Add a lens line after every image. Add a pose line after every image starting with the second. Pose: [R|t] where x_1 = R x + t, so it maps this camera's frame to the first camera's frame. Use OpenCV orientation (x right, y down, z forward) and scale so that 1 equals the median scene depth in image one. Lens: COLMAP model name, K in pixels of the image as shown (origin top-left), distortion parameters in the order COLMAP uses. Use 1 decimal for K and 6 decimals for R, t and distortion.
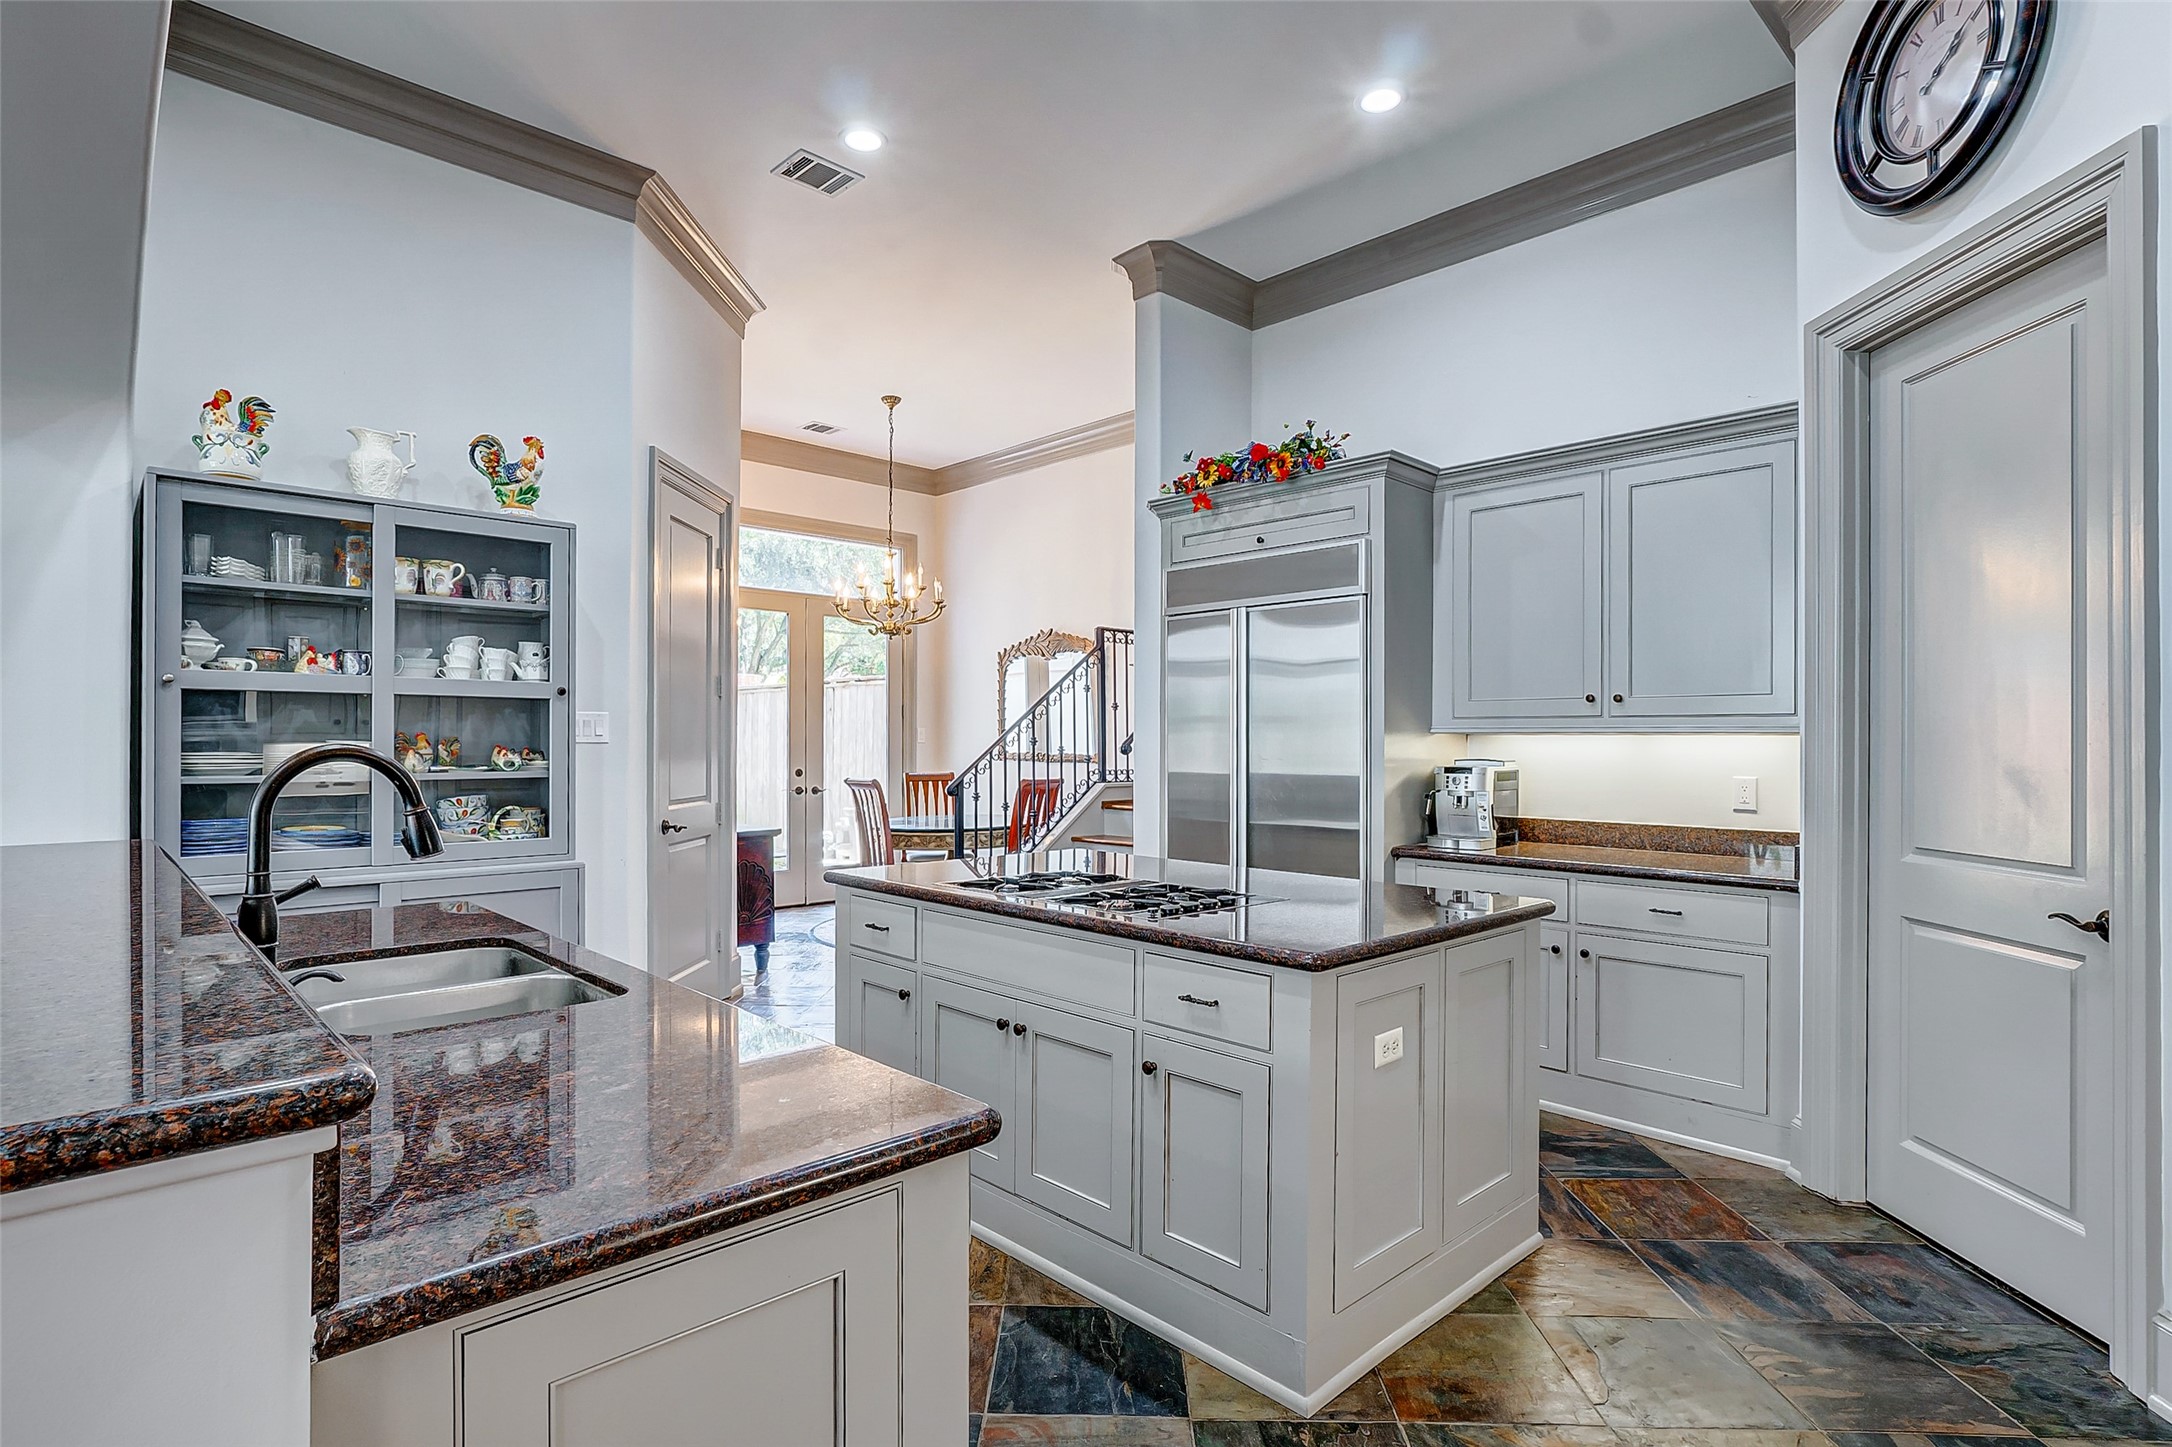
lens RADIAL K [[1091.5, 0, 1082.9], [0, 1091.5, 737.4], [0, 0, 1]] dist [-0.004075, -0.000358]
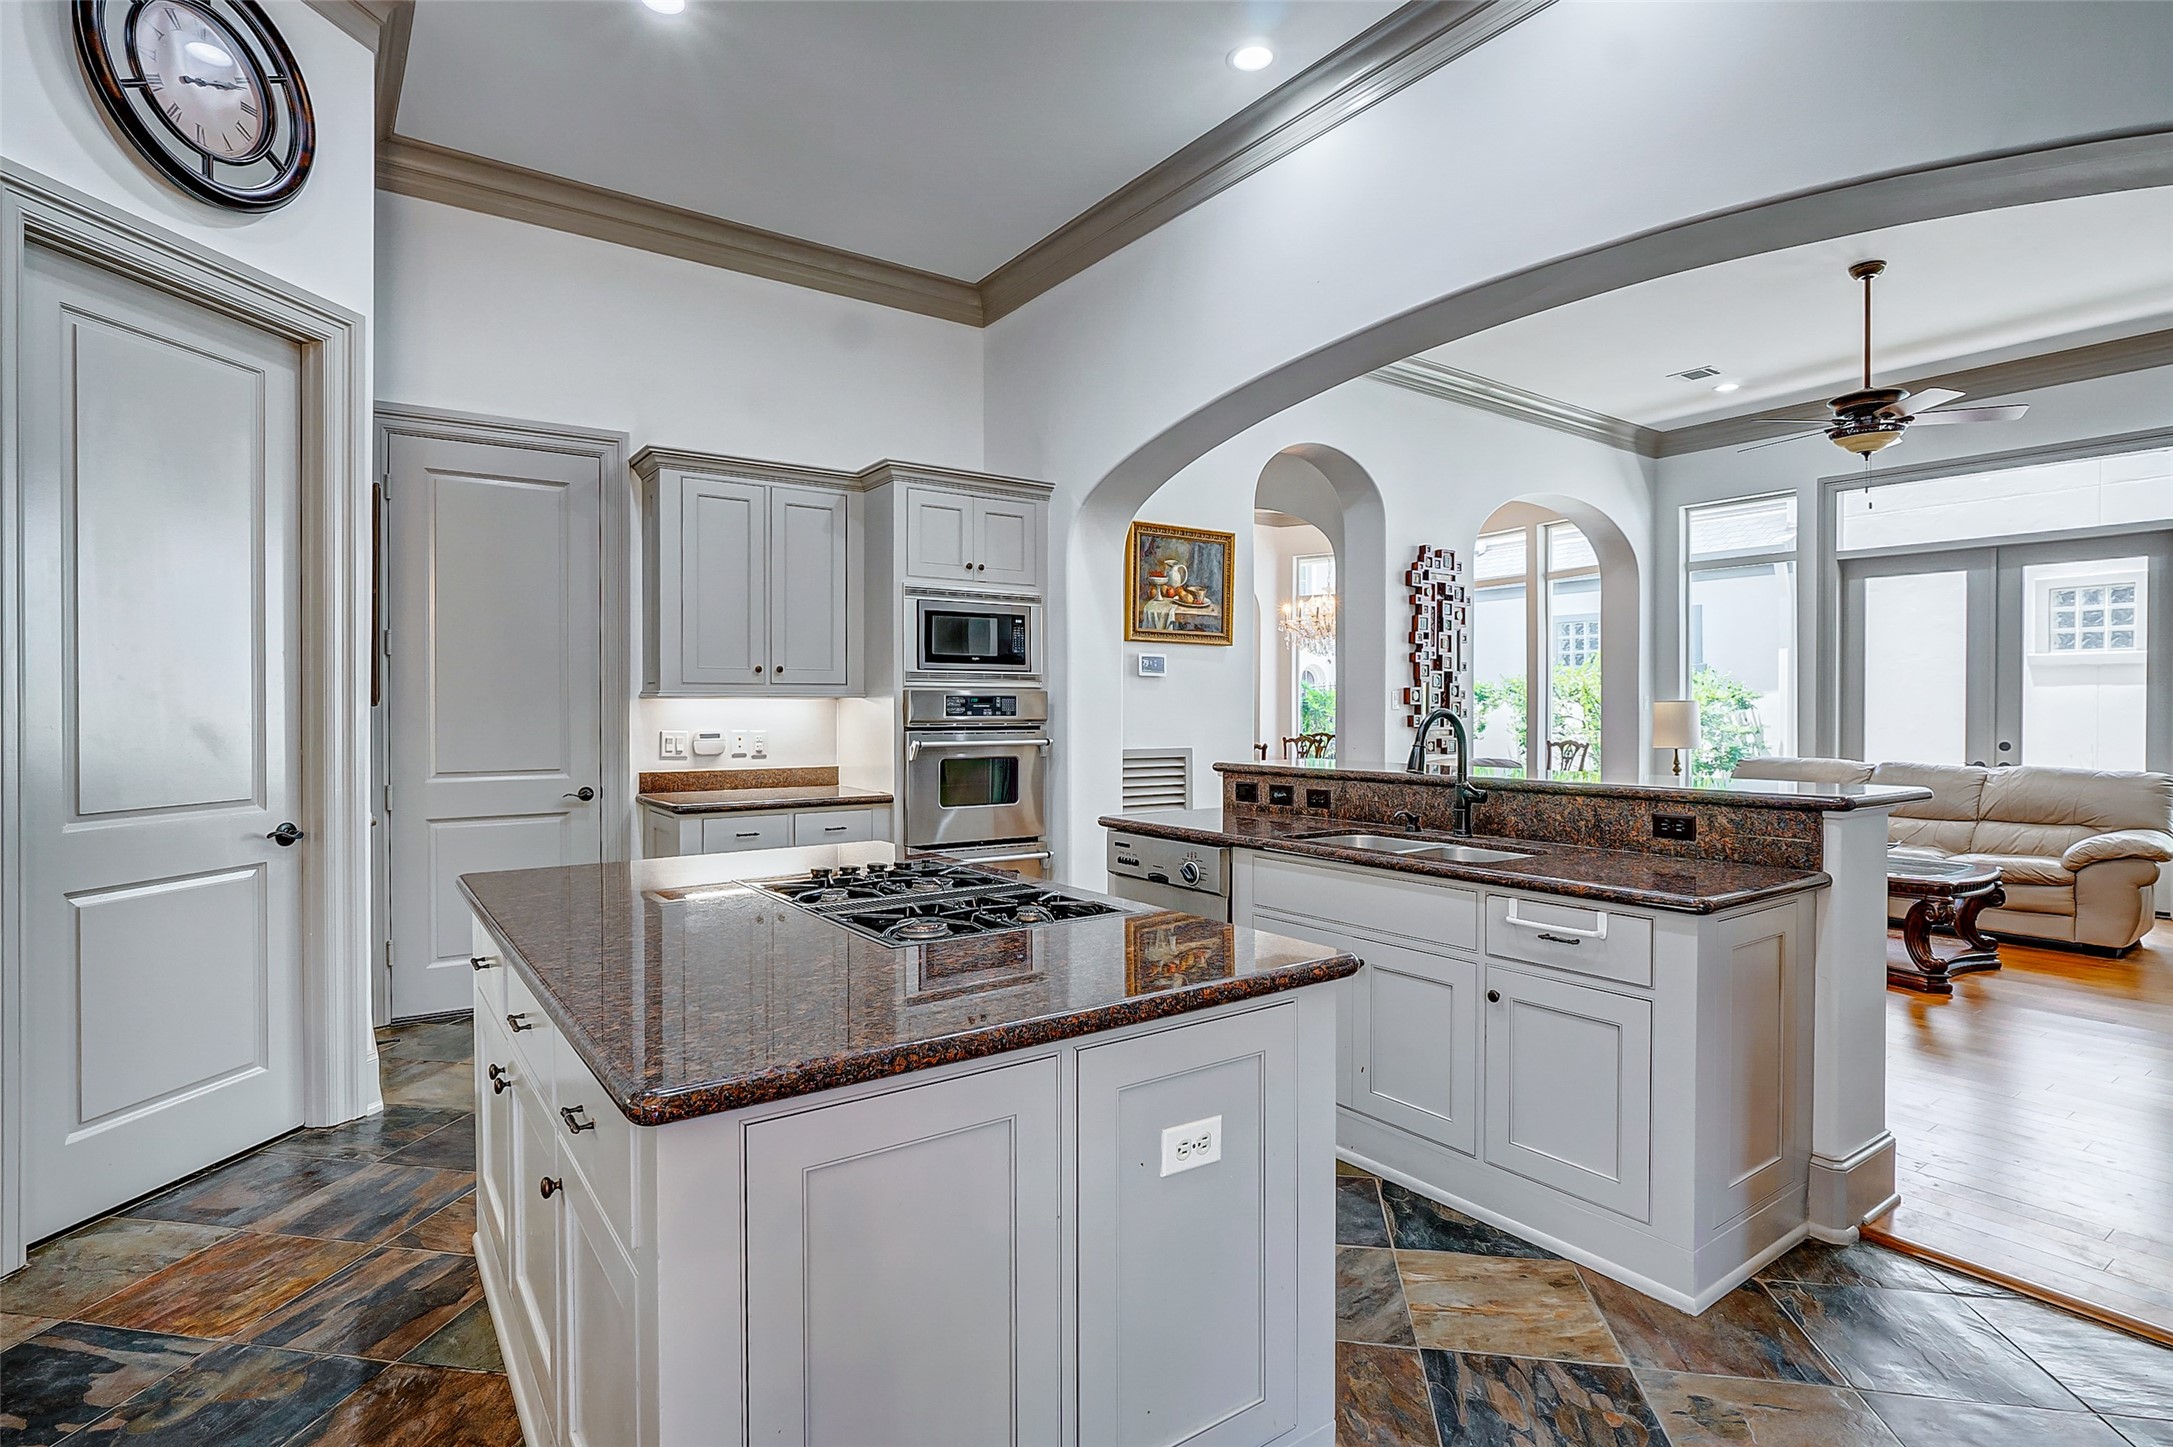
lens RADIAL K [[1066.2, 0, 1079.2], [0, 1066.2, 718.5], [0, 0, 1]] dist [-0.013102, -0.000320]
pose [[-0.989519, -0.005727, 0.144292, -0.166624], [-0.004831, 0.999967, 0.006563, 0.007290], [-0.144325, 0.005797, -0.989513, 1.401643]]
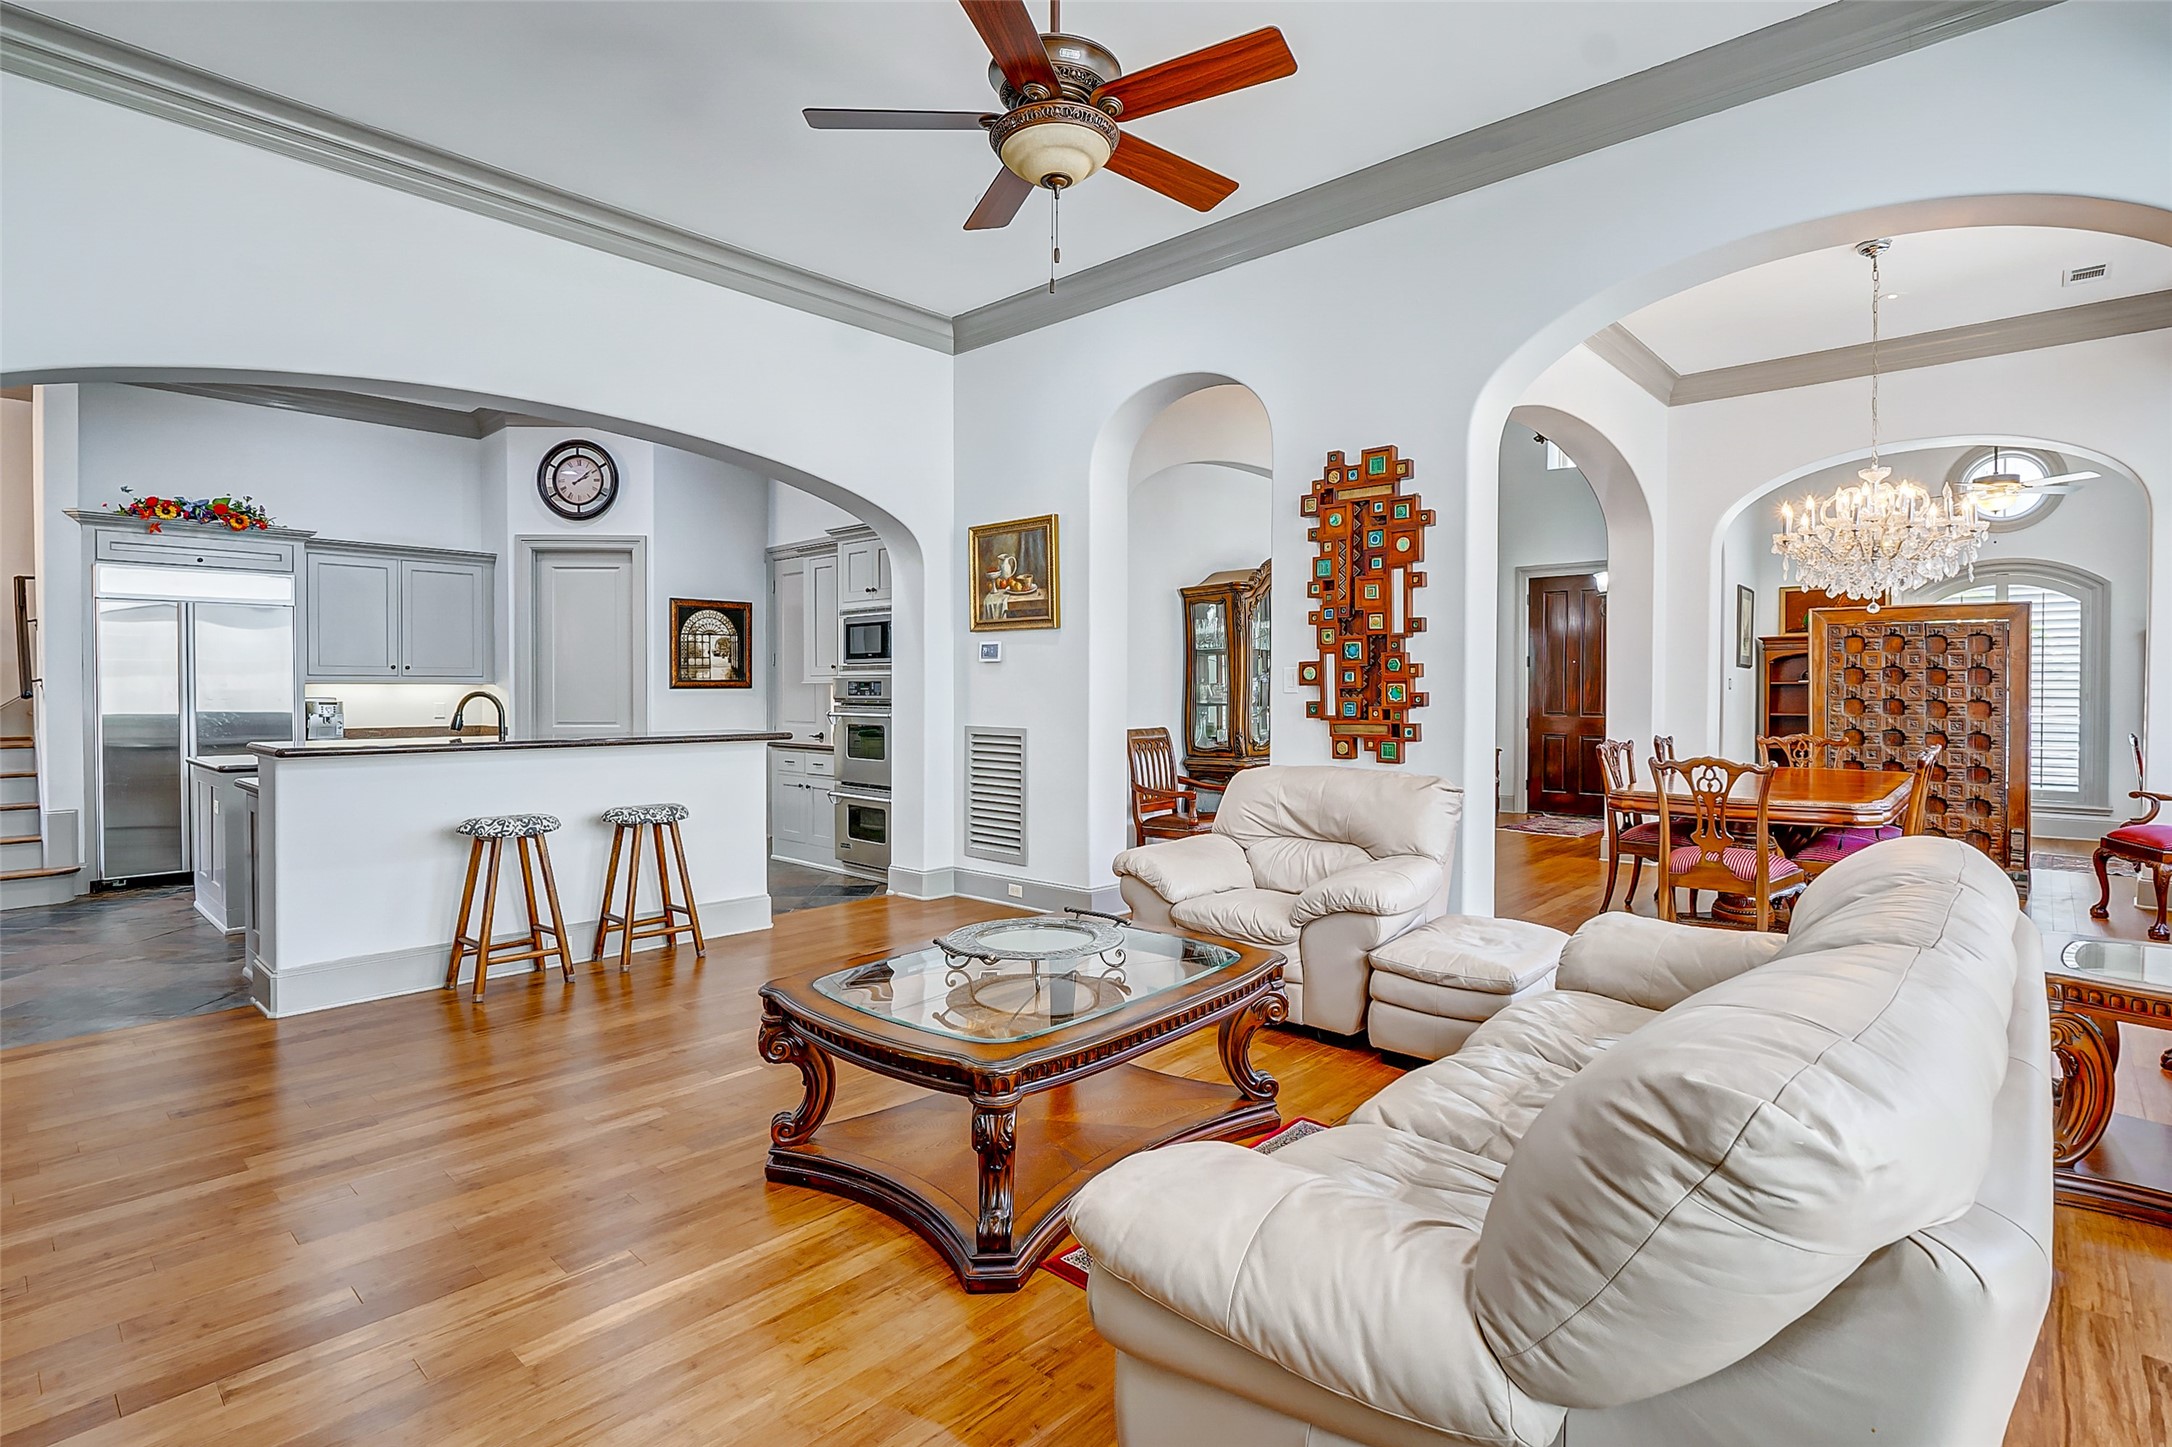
lens RADIAL K [[1065.7, 0, 1078.7], [0, 1065.7, 718.5], [0, 0, 1]] dist [-0.013102, -0.000320]
pose [[-0.065722, -0.030299, 0.997378, -1.822528], [-0.005081, 0.999536, 0.030030, -0.004662], [-0.997825, -0.003094, -0.065846, -0.206266]]
